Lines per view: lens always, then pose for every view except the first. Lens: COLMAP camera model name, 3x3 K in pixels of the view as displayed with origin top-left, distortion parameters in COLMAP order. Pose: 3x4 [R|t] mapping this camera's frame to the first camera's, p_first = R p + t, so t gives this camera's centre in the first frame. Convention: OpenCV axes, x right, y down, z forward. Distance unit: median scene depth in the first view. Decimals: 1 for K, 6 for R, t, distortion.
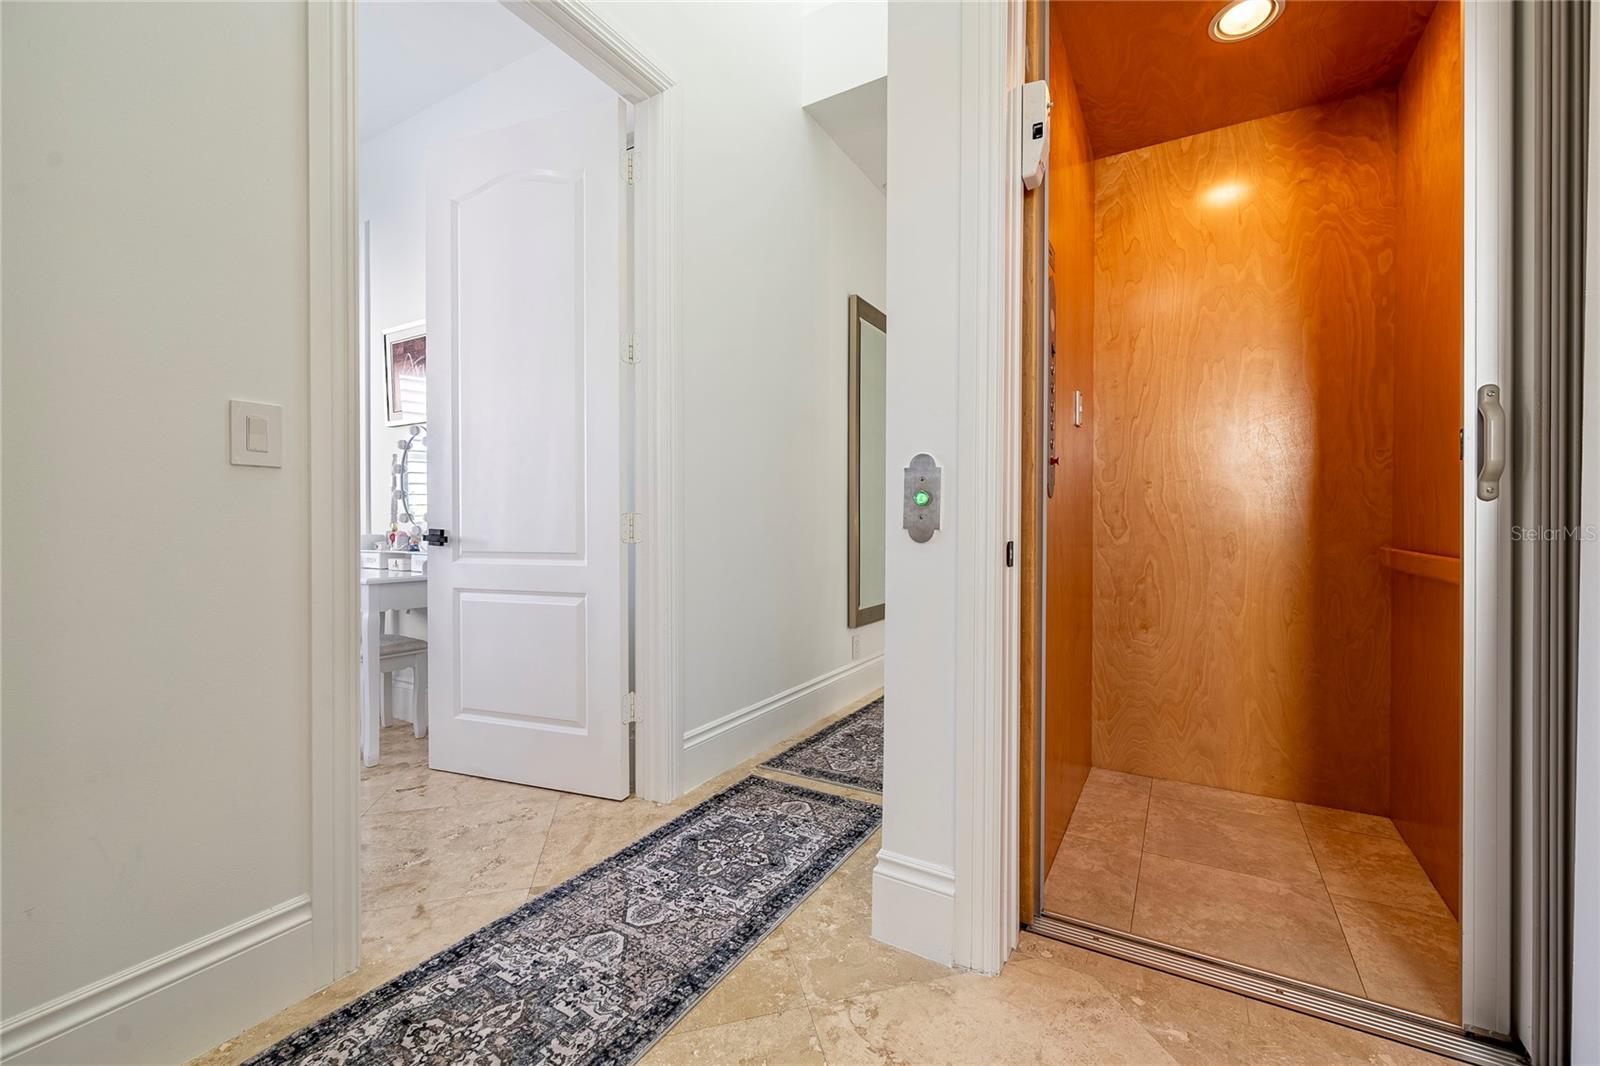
lens RADIAL K [[645.4, 0, 802.2], [0, 645.4, 523.2], [0, 0, 1]] dist [0.000794, -0.000031]
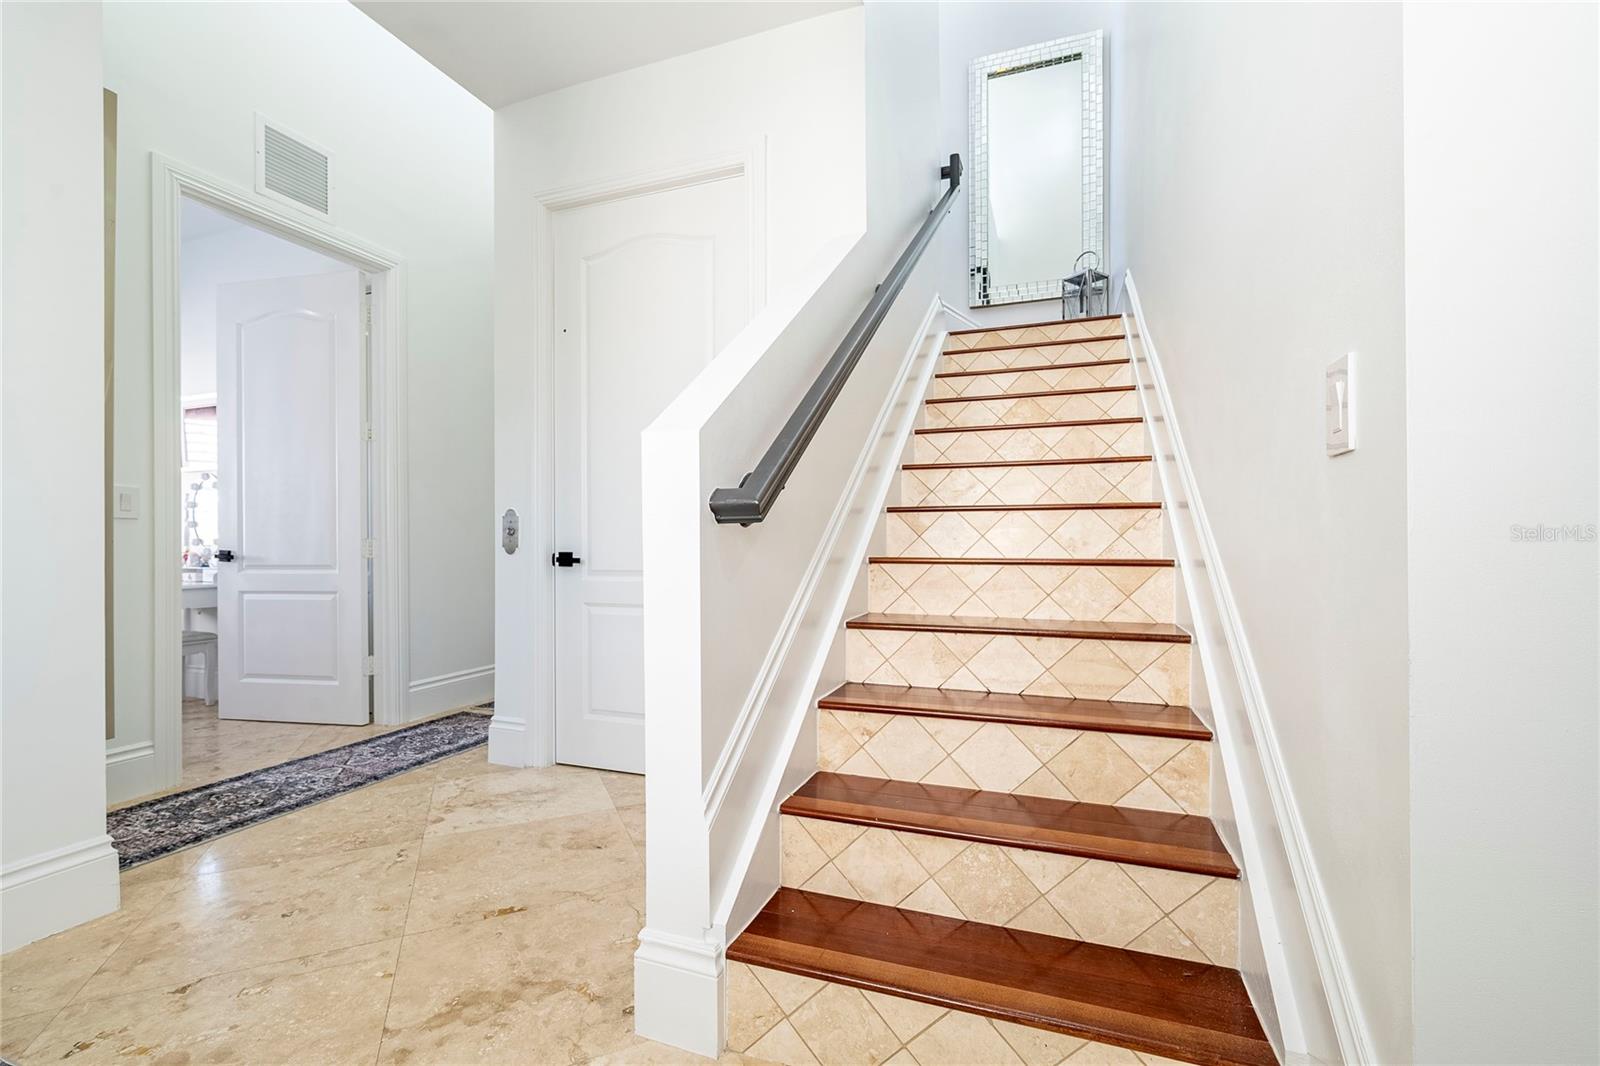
lens RADIAL K [[693.6, 0, 802.8], [0, 693.6, 536.2], [0, 0, 1]] dist [0.001984, -0.000556]
pose [[0.982582, -0.004910, 0.185766, 0.426117], [0.006568, 0.999944, -0.008310, -0.000387], [-0.185715, 0.009385, 0.982559, -0.787320]]
